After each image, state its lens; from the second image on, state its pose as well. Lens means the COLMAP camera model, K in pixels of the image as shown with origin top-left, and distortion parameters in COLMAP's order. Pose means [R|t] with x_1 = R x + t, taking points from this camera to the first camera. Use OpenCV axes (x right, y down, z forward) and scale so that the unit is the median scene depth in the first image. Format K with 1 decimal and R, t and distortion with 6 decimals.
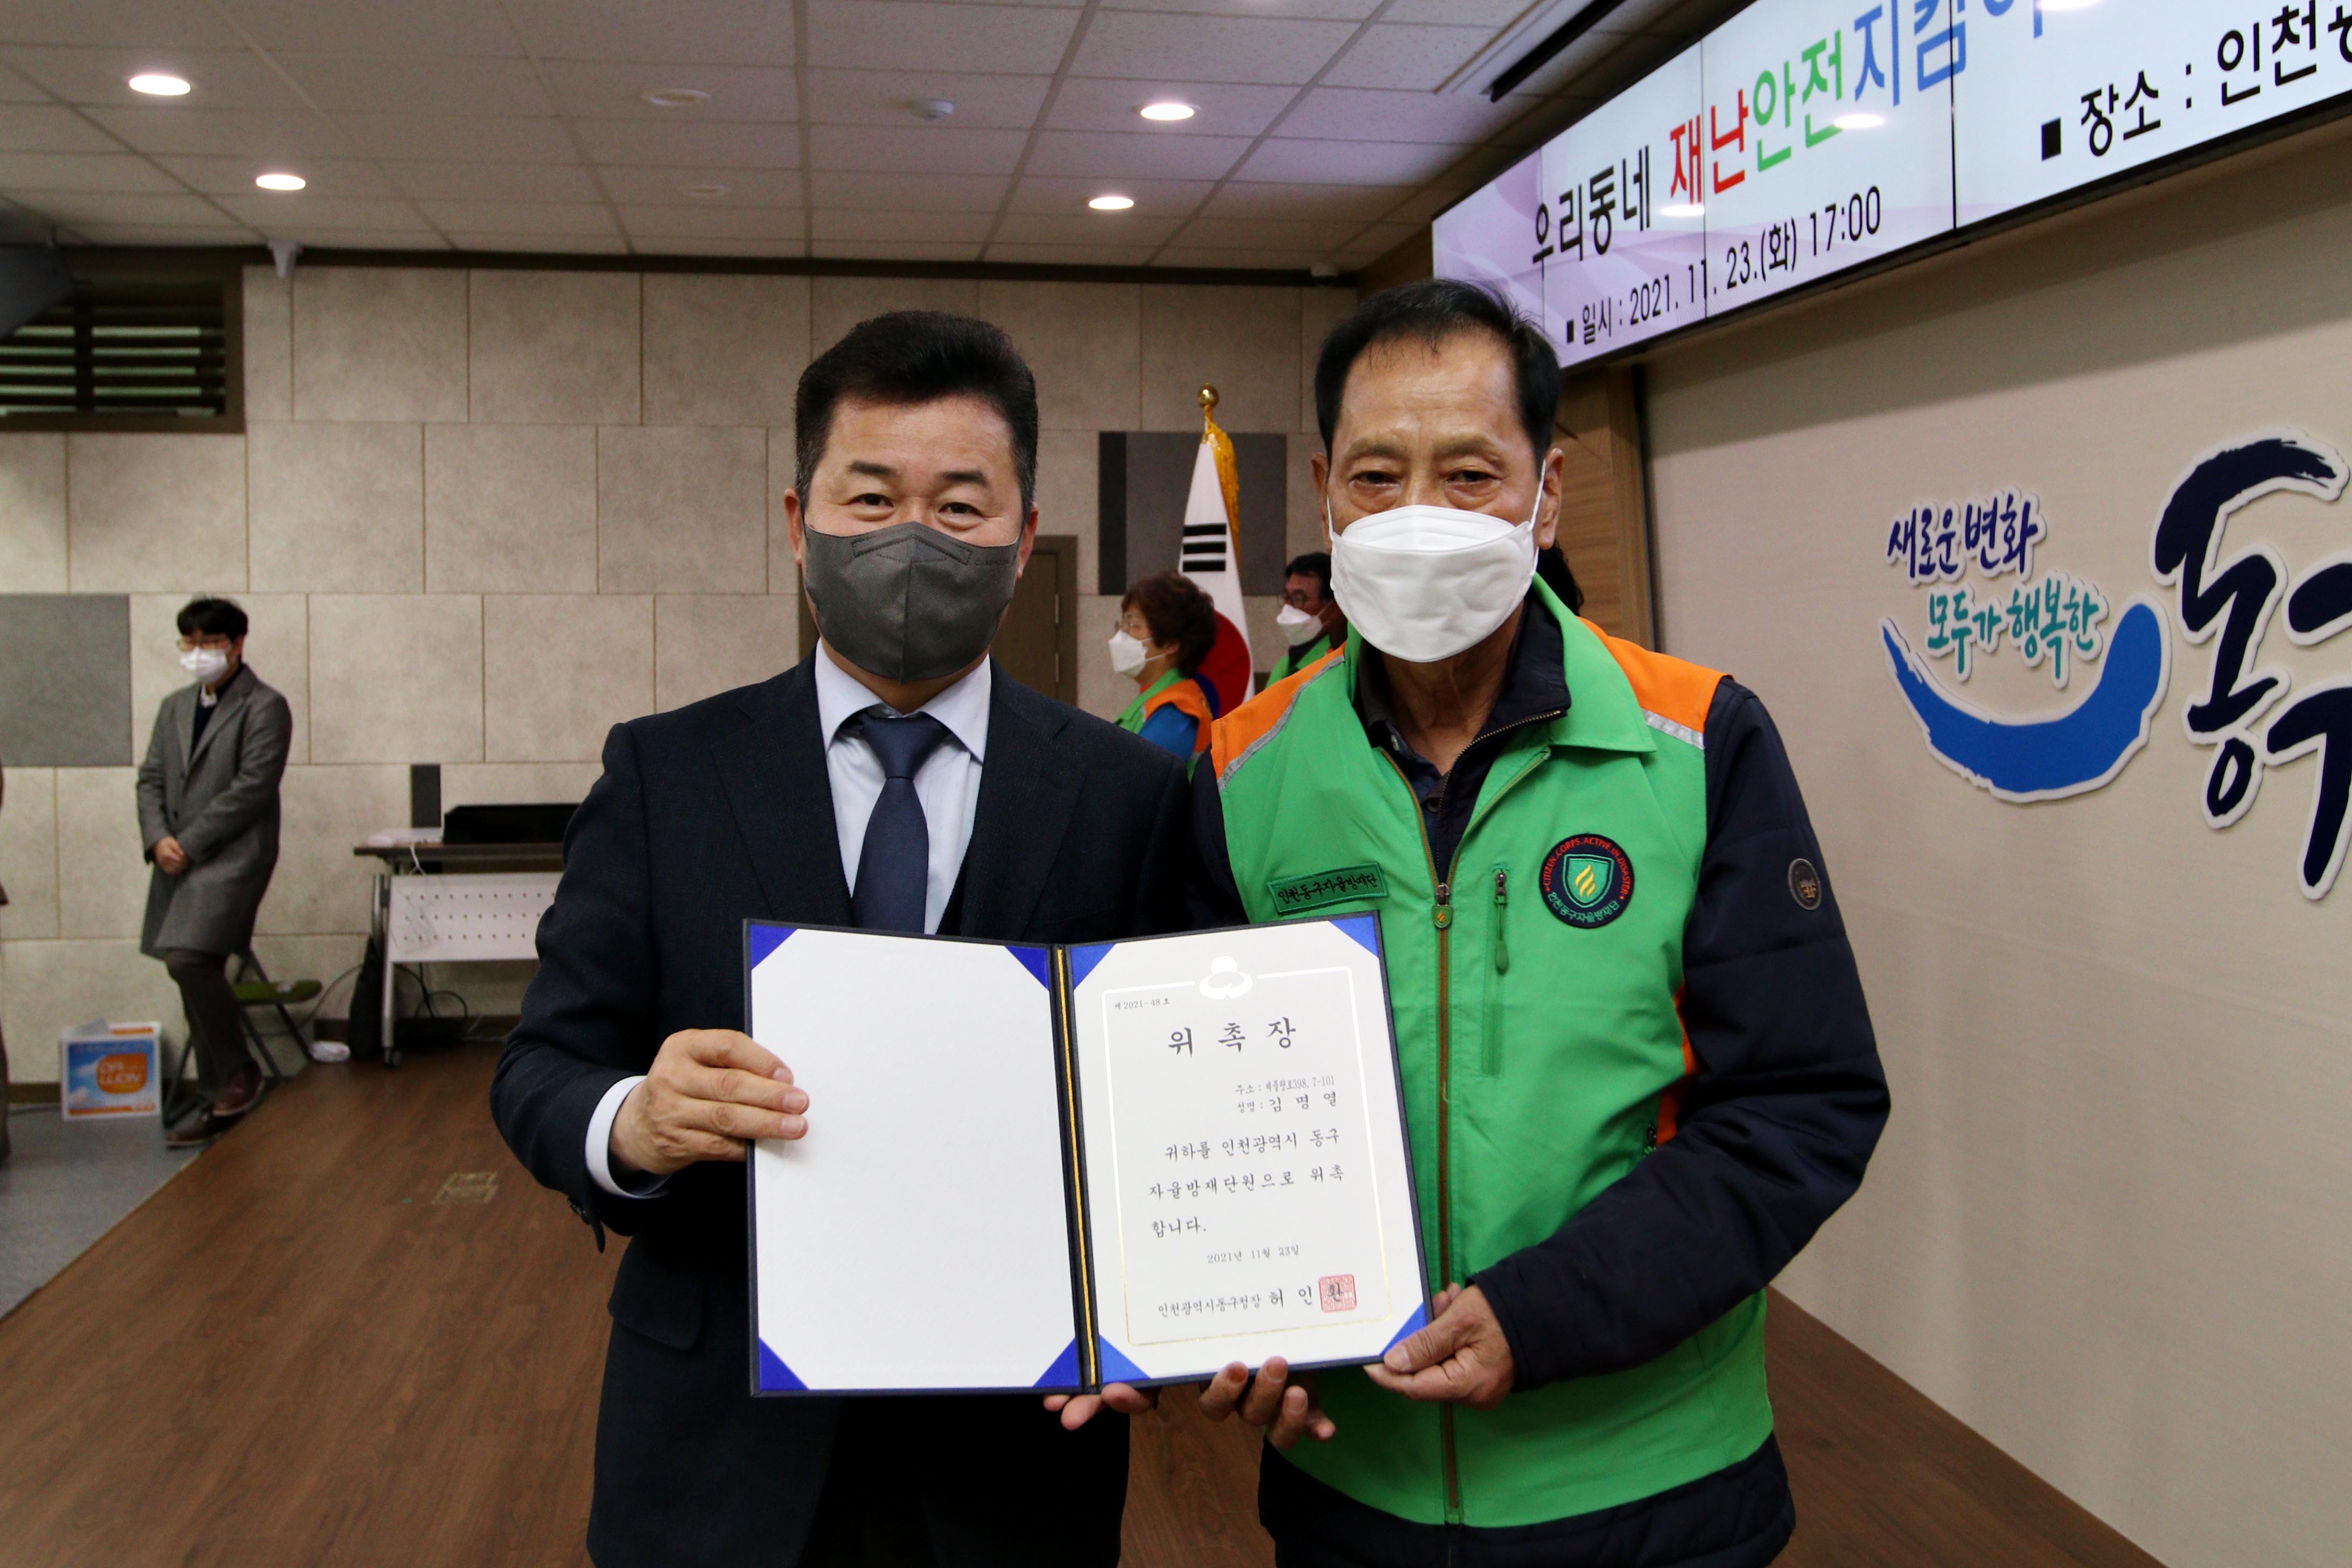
lens RADIAL K [[2265.6, 0, 1199.6], [0, 2265.6, 719.8], [0, 0, 1]] dist [-0.067938, 0.061863]
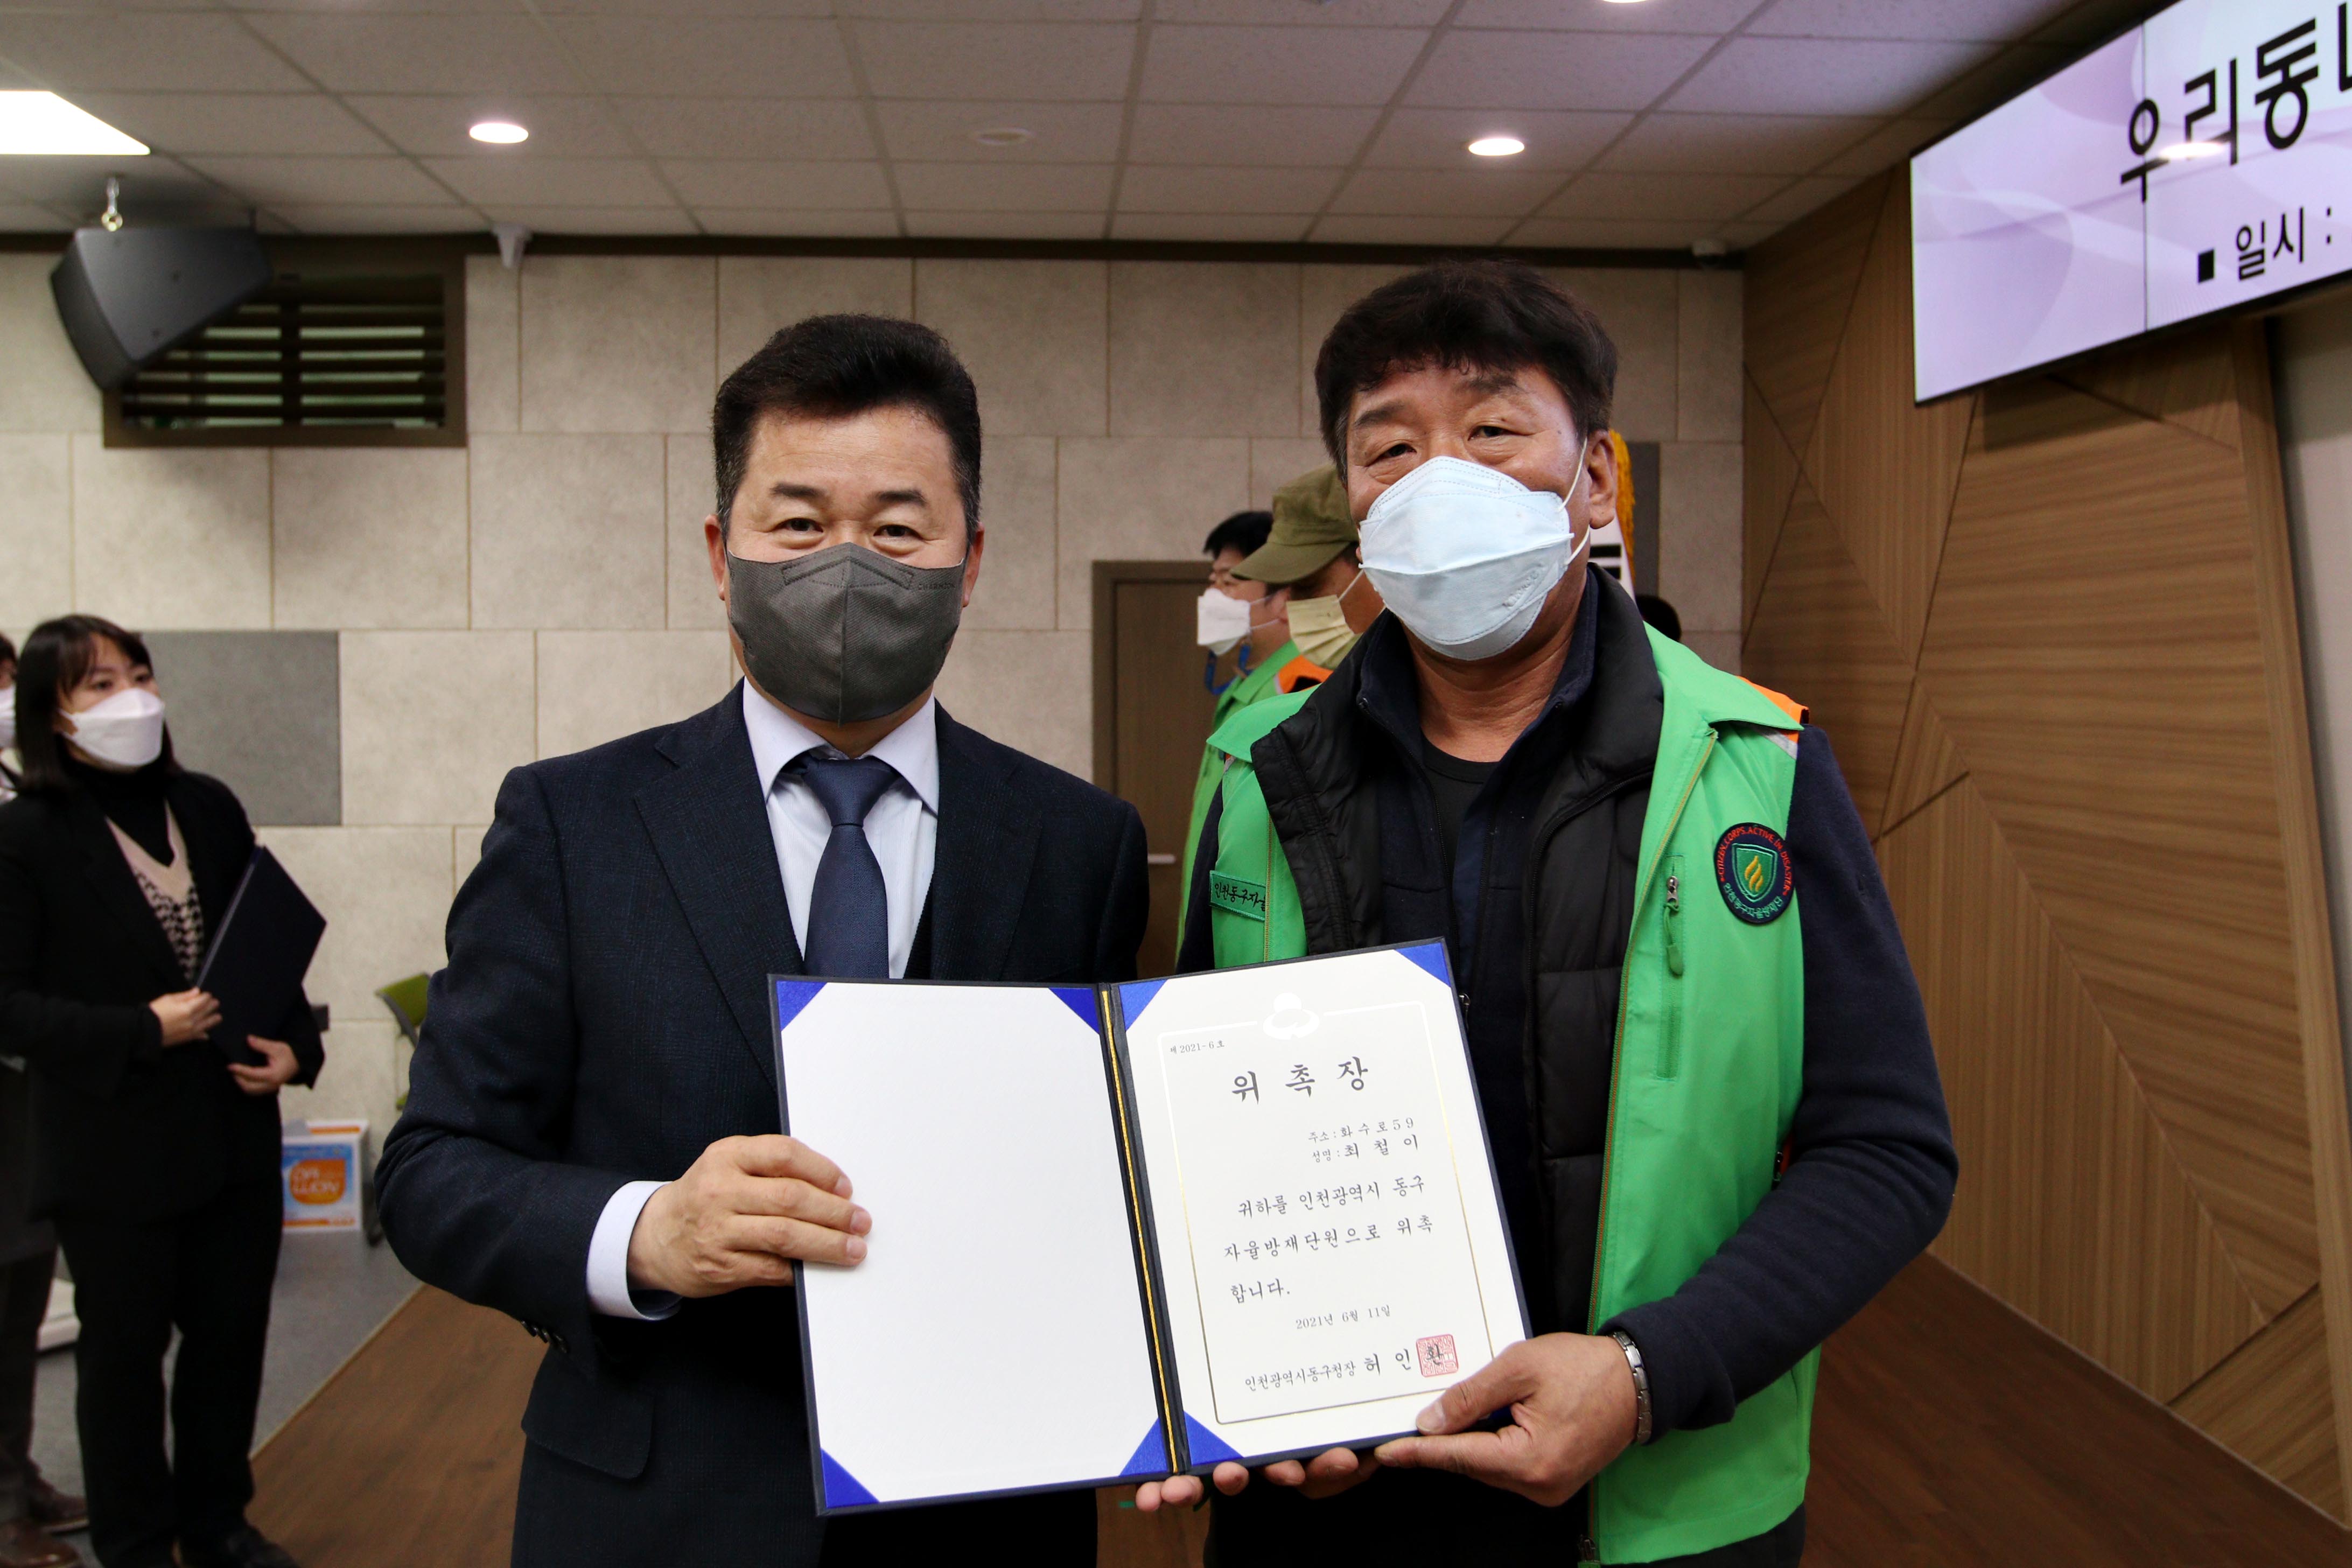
lens RADIAL K [[2101.0, 0, 1170.7], [0, 2101.0, 748.3], [0, 0, 1]] dist [-0.068187, 0.058973]
pose [[0.995313, 0.004455, -0.096600, -0.107079], [-0.004690, 0.999987, -0.002204, -0.014035], [0.096589, 0.002647, 0.995321, 0.316765]]
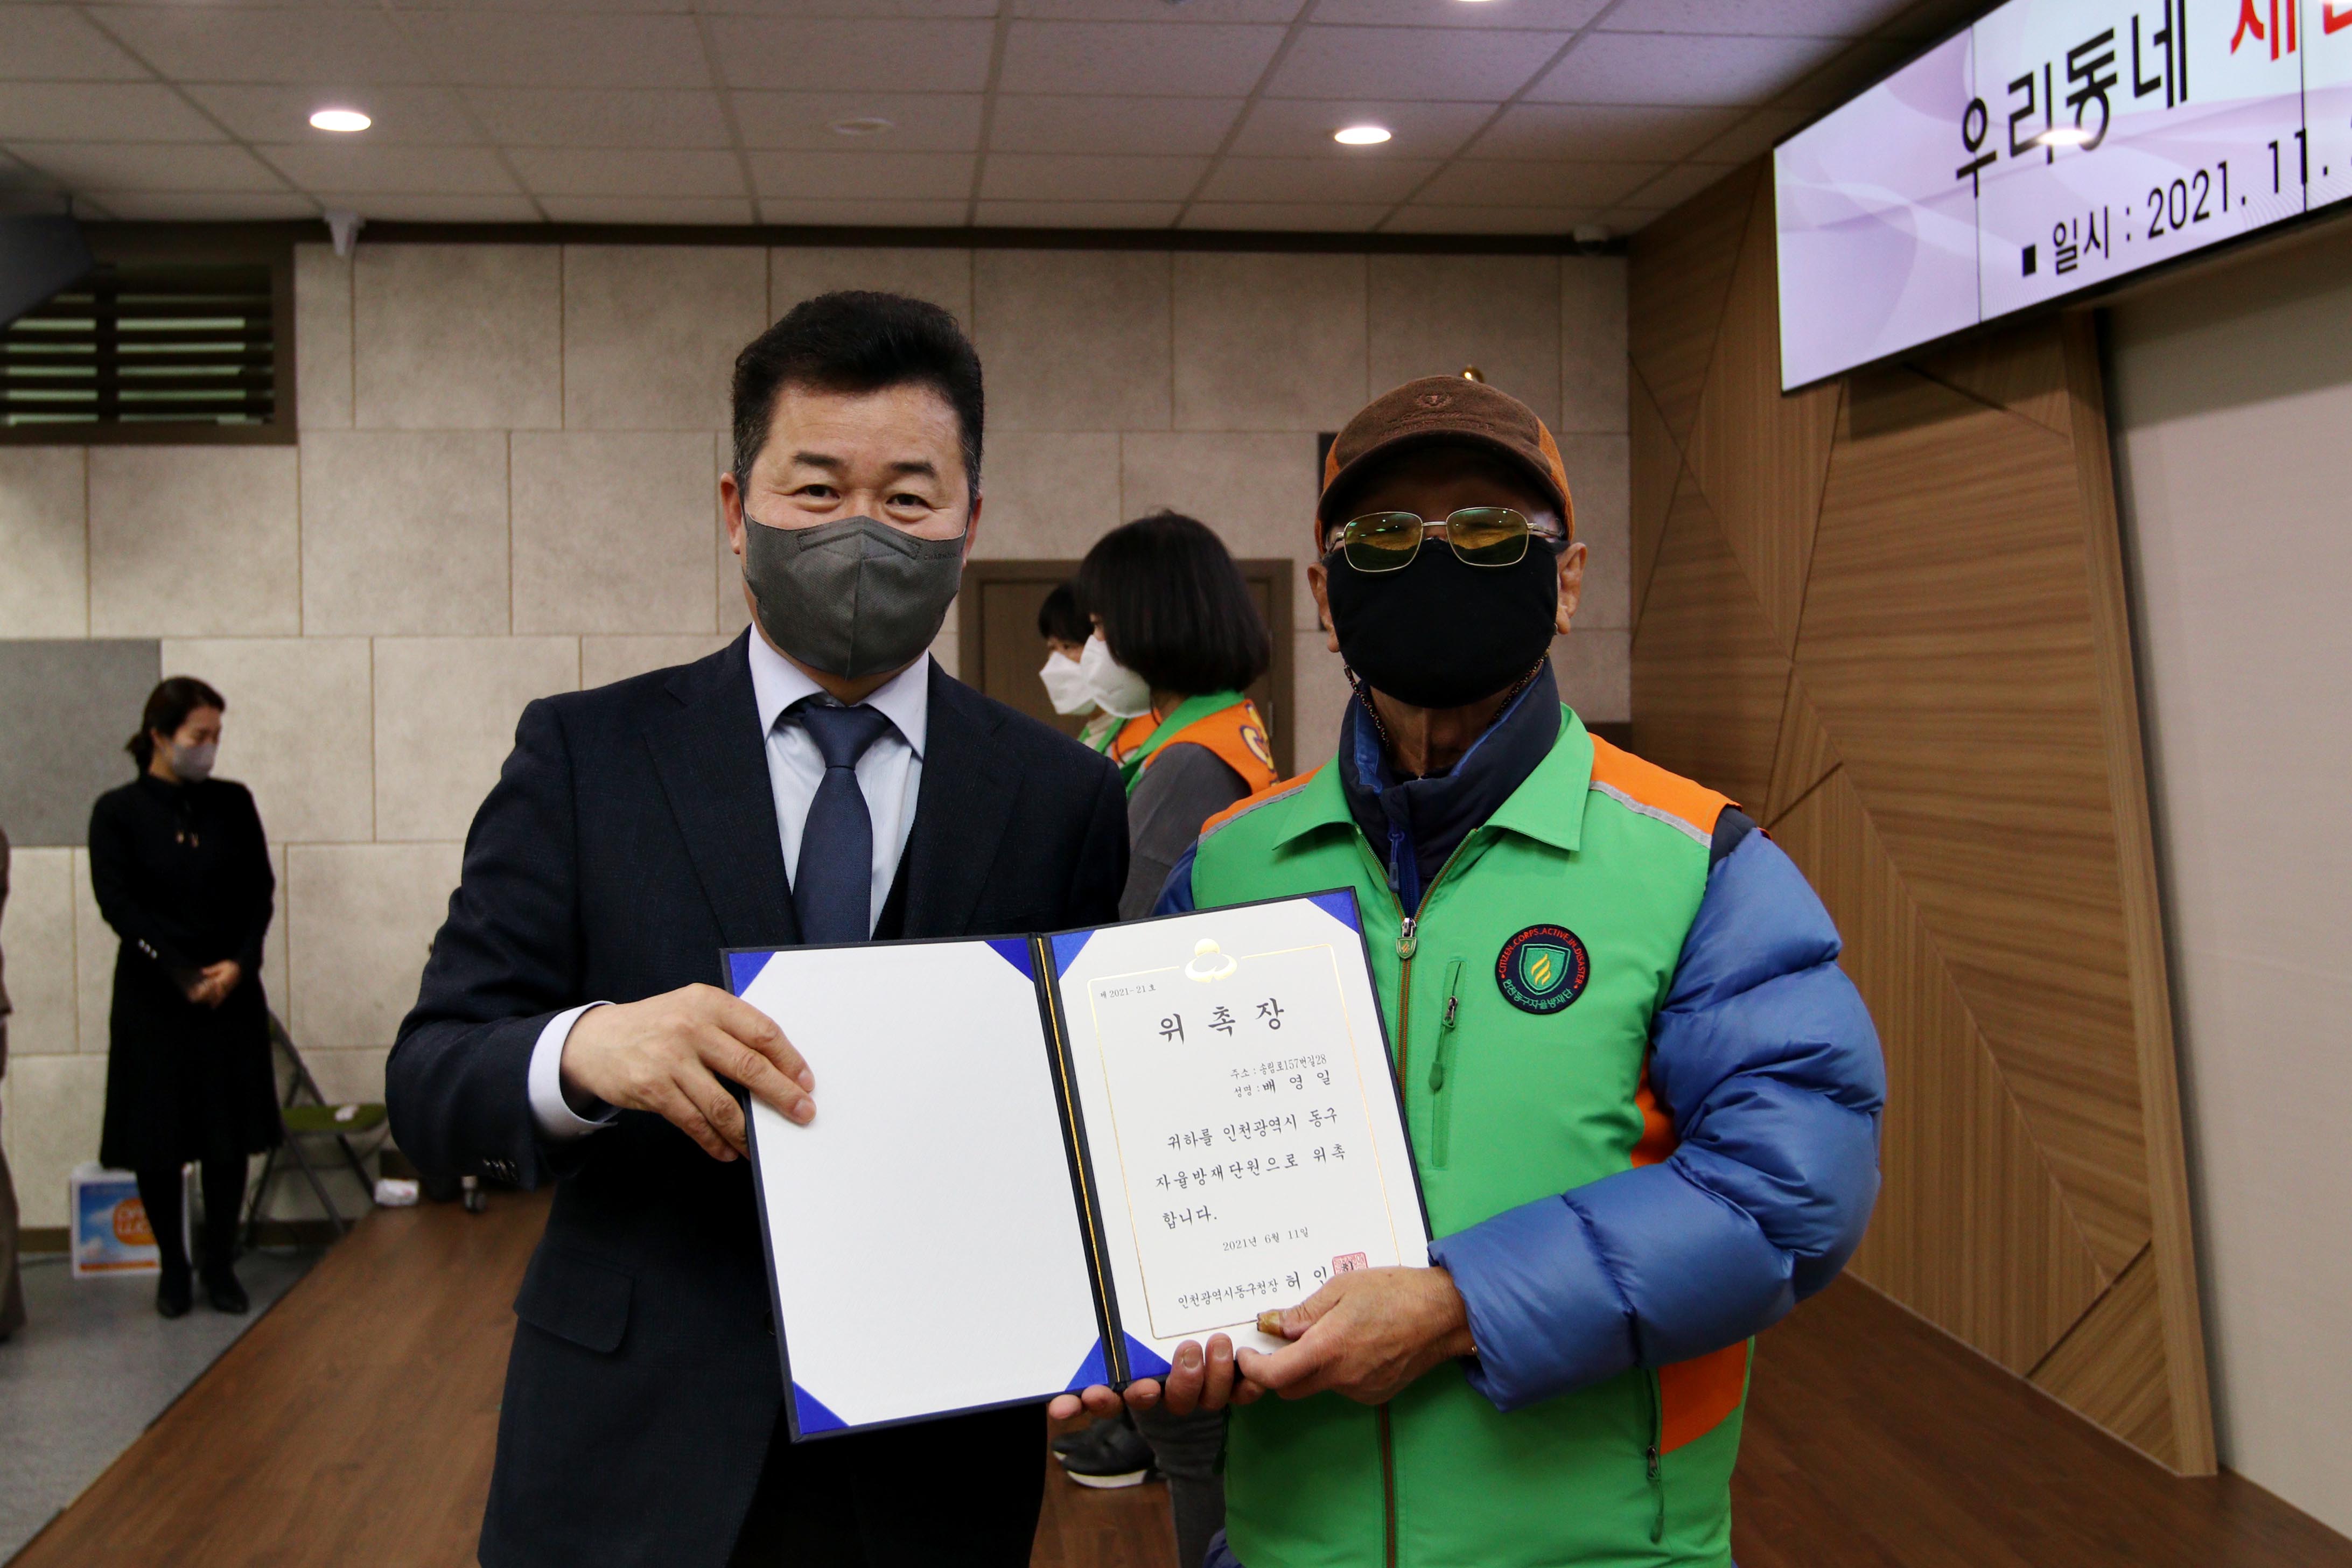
lens RADIAL K [[2375.9, 0, 1166.2], [0, 2375.9, 741.0], [0, 0, 1]] dist [-0.056155, 0.063670]
pose [[0.998736, -0.007658, -0.049679, -0.089517], [0.006700, 0.999789, -0.019428, 0.002096], [0.049817, 0.019071, 0.998576, 0.210074]]
